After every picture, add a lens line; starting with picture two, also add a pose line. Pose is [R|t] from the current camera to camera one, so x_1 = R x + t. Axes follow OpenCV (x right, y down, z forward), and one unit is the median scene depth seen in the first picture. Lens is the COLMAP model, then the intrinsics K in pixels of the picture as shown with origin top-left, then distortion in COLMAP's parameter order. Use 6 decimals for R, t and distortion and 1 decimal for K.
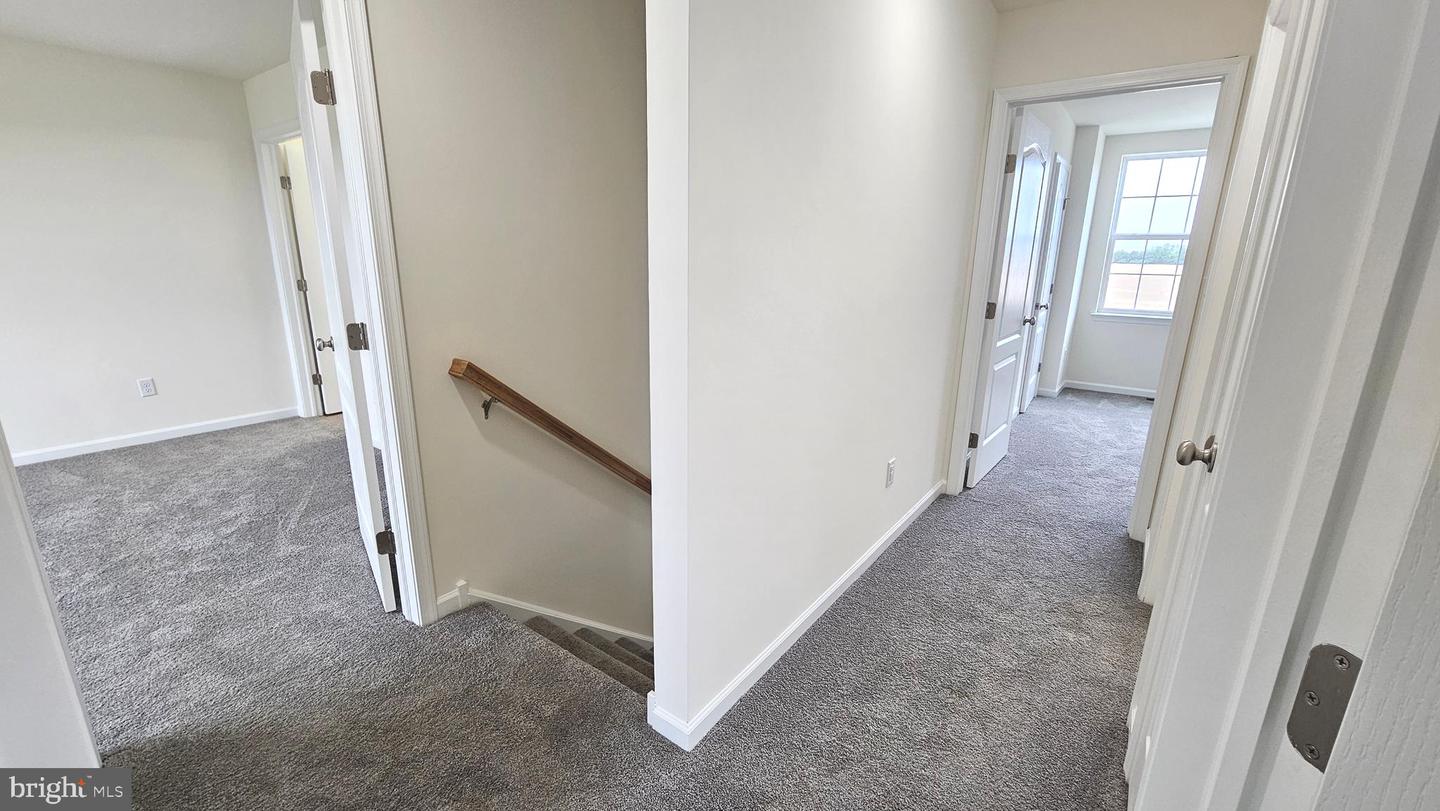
lens RADIAL K [[586.7, 0, 715.2], [0, 586.7, 407.6], [0, 0, 1]] dist [0.001119, 0.000248]
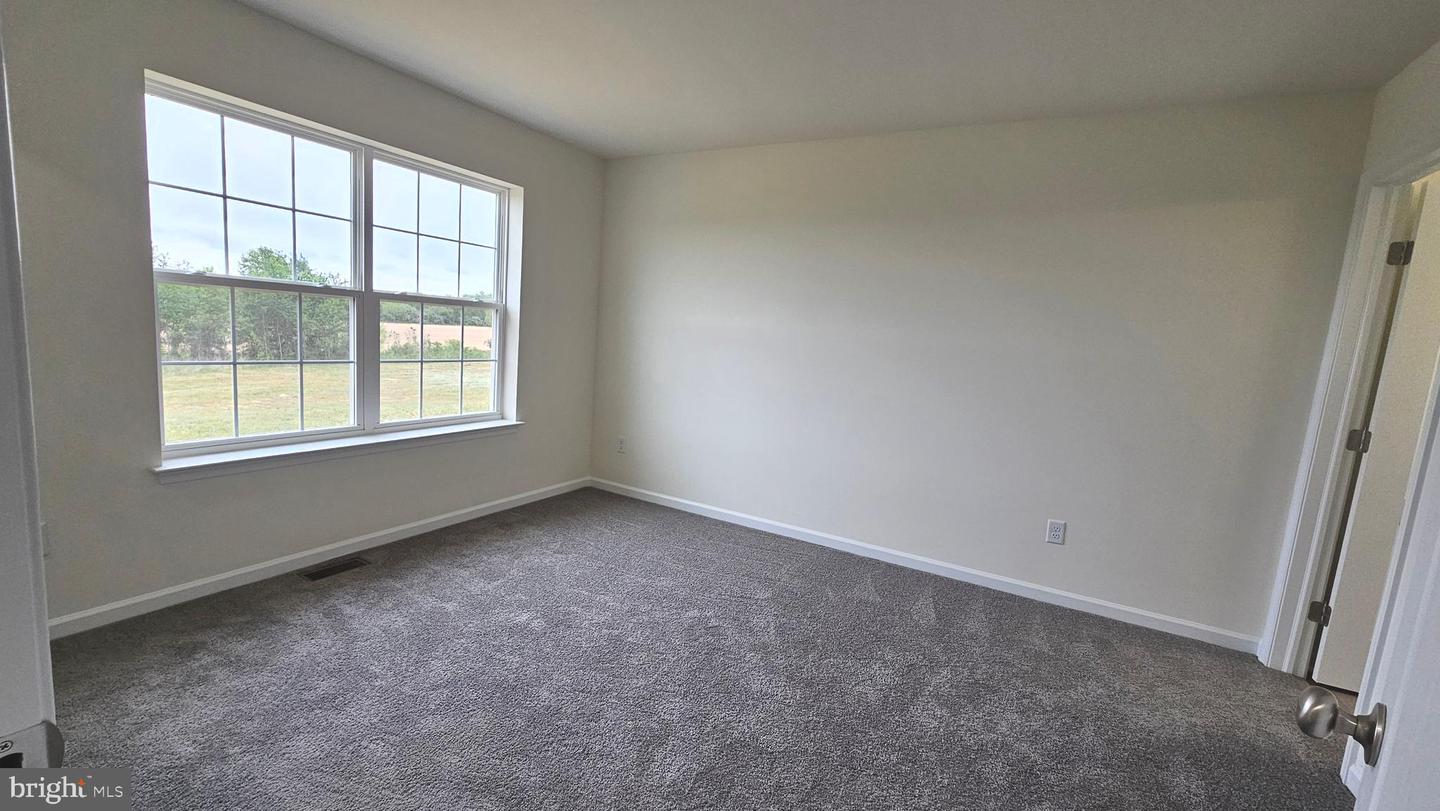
lens RADIAL K [[586.7, 0, 715.2], [0, 586.7, 407.6], [0, 0, 1]] dist [0.001119, 0.000248]
pose [[0.120239, 0.122223, -0.985192, -0.292660], [-0.325229, 0.942476, 0.077230, -0.101618], [0.937960, 0.311127, 0.153073, 0.421579]]
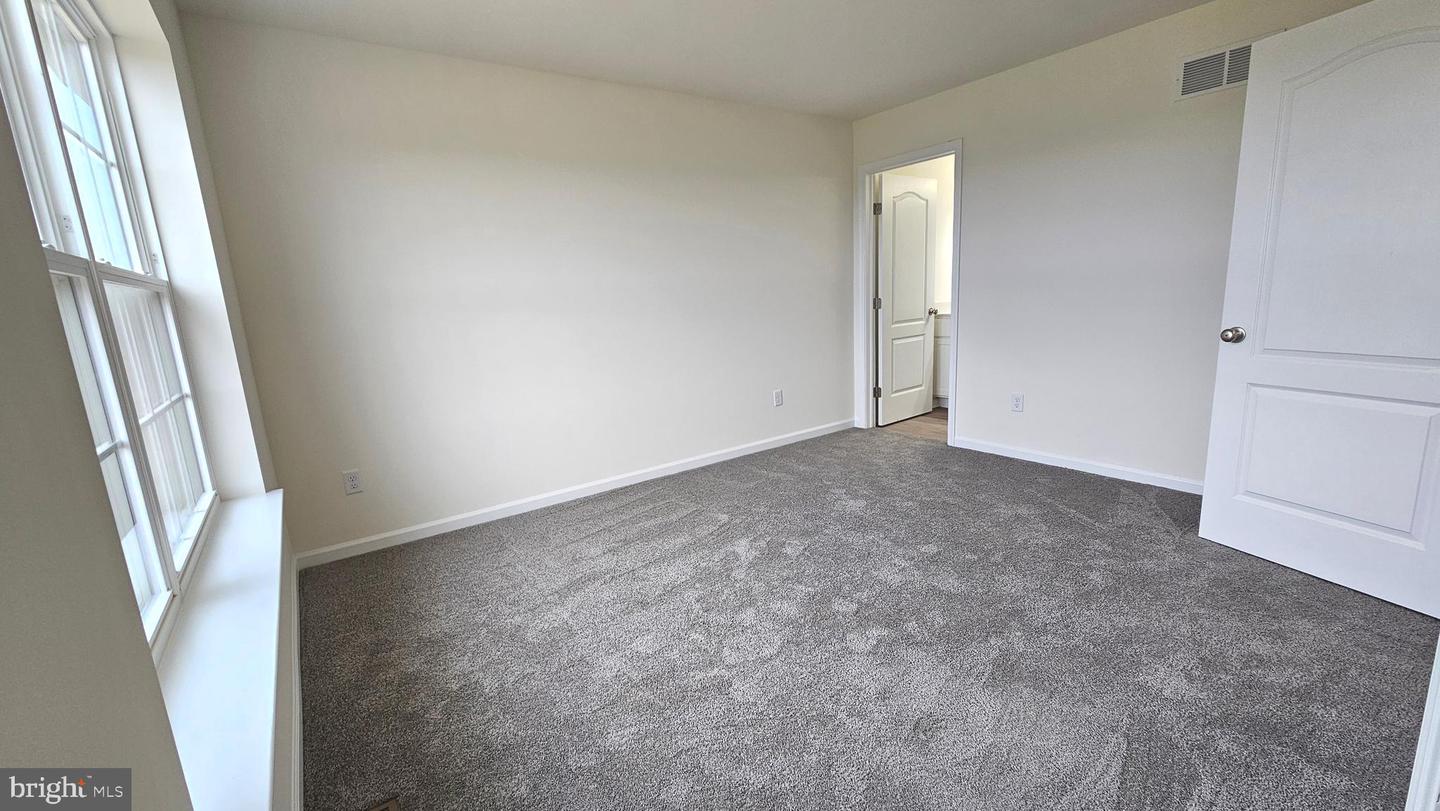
lens RADIAL K [[586.7, 0, 715.2], [0, 586.7, 407.6], [0, 0, 1]] dist [0.001119, 0.000248]
pose [[0.946120, -0.004728, -0.323782, -0.720189], [-0.012936, 0.998543, -0.052380, 0.044808], [0.323558, 0.053746, 0.944681, -0.098280]]
